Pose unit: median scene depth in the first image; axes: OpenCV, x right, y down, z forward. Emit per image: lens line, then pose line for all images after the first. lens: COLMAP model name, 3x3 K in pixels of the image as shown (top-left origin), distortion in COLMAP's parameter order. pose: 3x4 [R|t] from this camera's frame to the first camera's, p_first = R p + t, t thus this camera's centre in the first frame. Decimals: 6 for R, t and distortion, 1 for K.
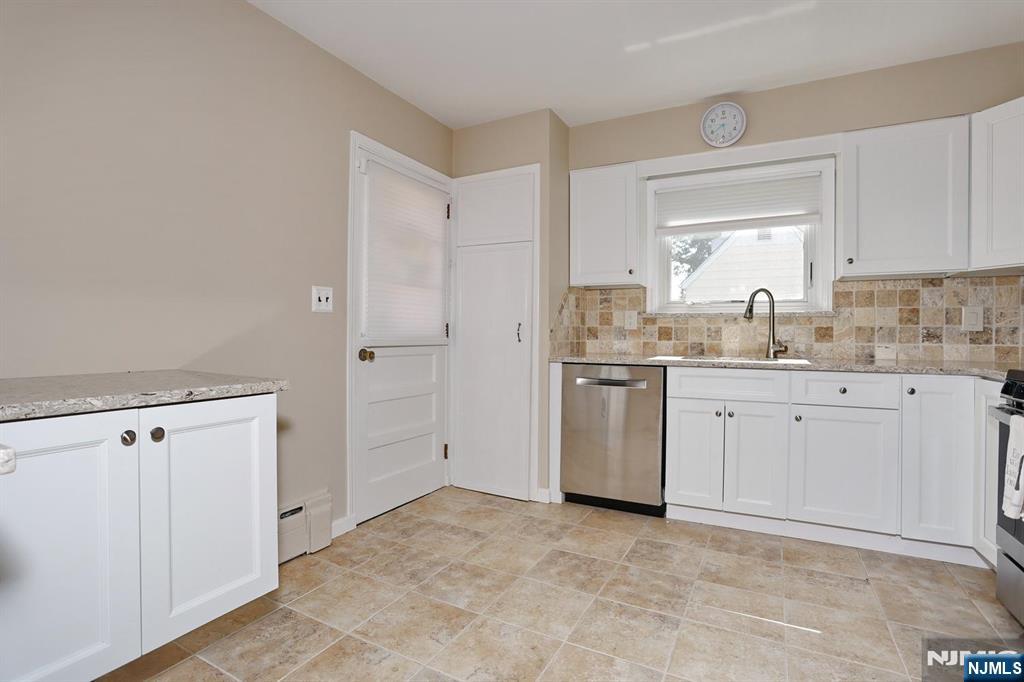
lens RADIAL K [[493.3, 0, 508.9], [0, 493.3, 337.6], [0, 0, 1]] dist [-0.043705, 0.003249]
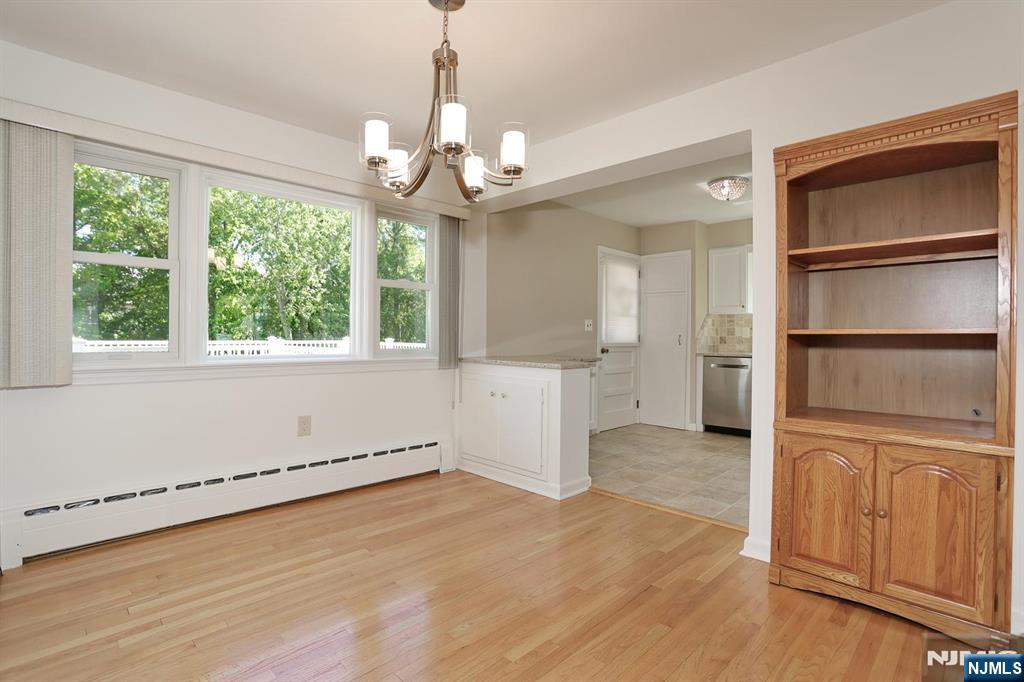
lens RADIAL K [[493.3, 0, 522.1], [0, 493.3, 344.3], [0, 0, 1]] dist [-0.043705, 0.003249]
pose [[0.964139, 0.000614, -0.265398, -0.070388], [0.000659, 0.999989, 0.004705, -0.003385], [0.265398, -0.004711, 0.964127, -1.107378]]
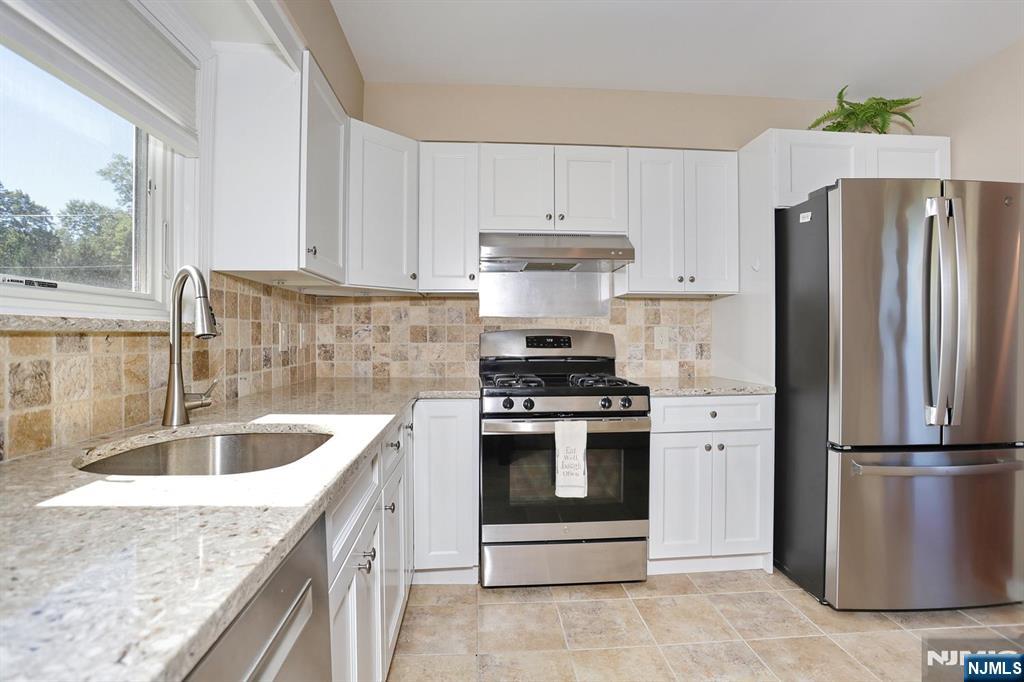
lens RADIAL K [[493.3, 0, 505.8], [0, 493.3, 337.2], [0, 0, 1]] dist [-0.043705, 0.003249]
pose [[-0.515729, -0.006040, 0.856731, 0.003608], [0.011729, 0.999832, 0.014109, -0.044971], [-0.856672, 0.017325, -0.515571, 1.052305]]
